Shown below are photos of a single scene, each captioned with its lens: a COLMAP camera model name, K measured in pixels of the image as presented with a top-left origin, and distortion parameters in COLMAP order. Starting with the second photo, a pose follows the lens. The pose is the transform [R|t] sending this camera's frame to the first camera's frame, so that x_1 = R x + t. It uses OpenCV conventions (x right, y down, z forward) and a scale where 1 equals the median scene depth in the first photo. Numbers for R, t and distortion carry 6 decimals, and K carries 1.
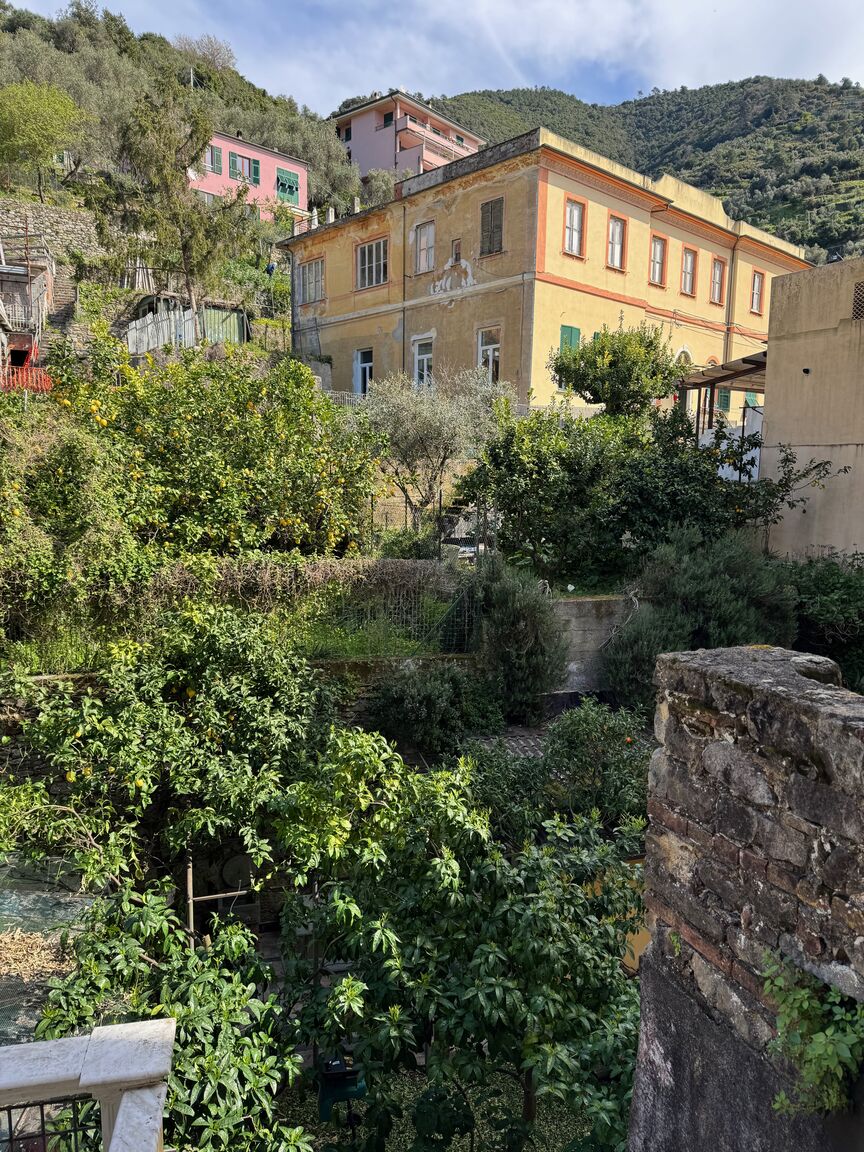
lens RADIAL K [[802.5, 0, 432.5], [0, 802.5, 579.7], [0, 0, 1]] dist [0.002737, 0.000107]
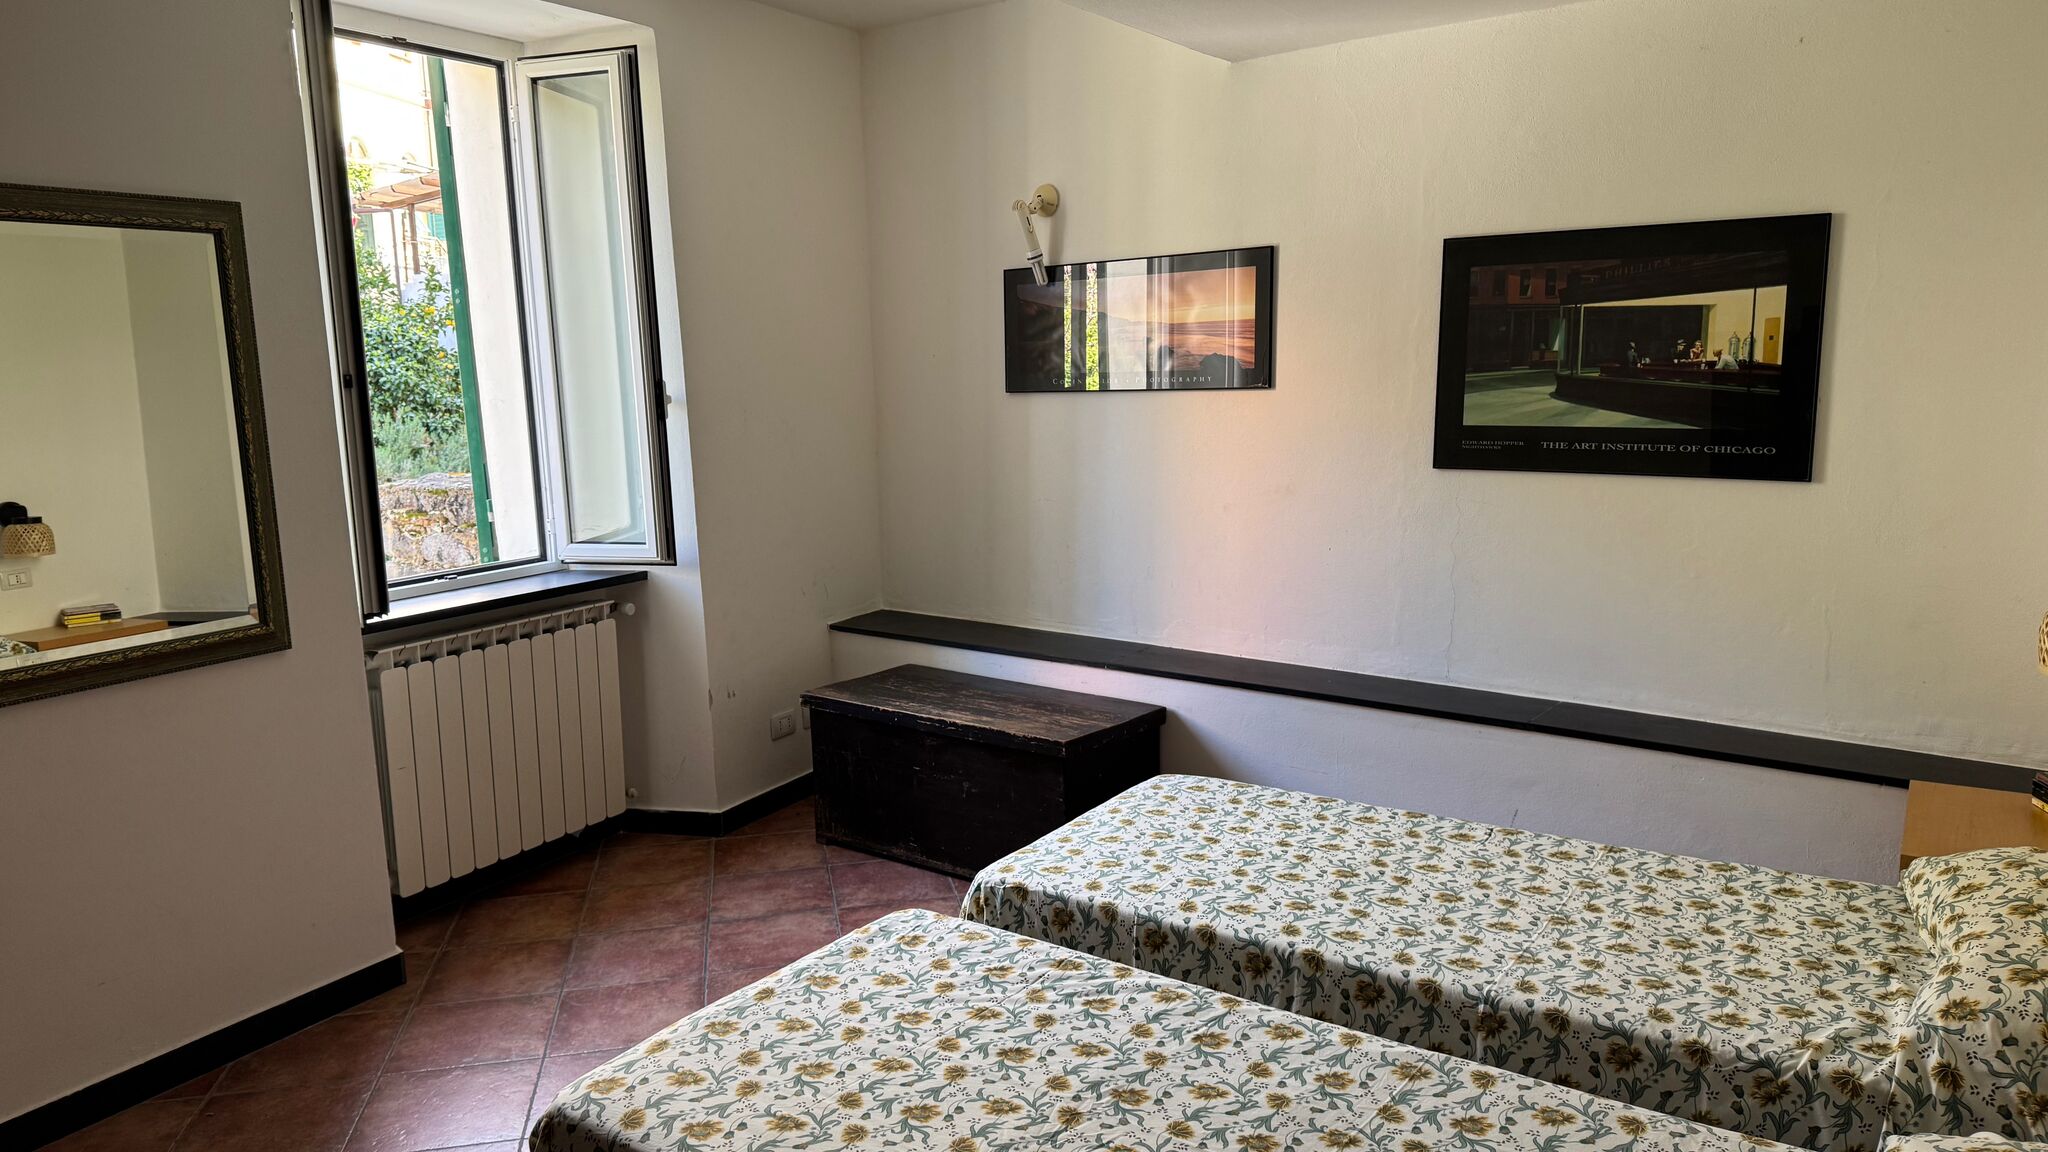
lens RADIAL K [[1448.4, 0, 1027.5], [0, 1448.4, 578.0], [0, 0, 1]] dist [0.049578, -0.084181]
pose [[0.759080, -0.140152, 0.635731, -0.079721], [0.119938, 0.989942, 0.075031, 0.033147], [-0.639853, 0.019294, 0.768255, -0.267163]]
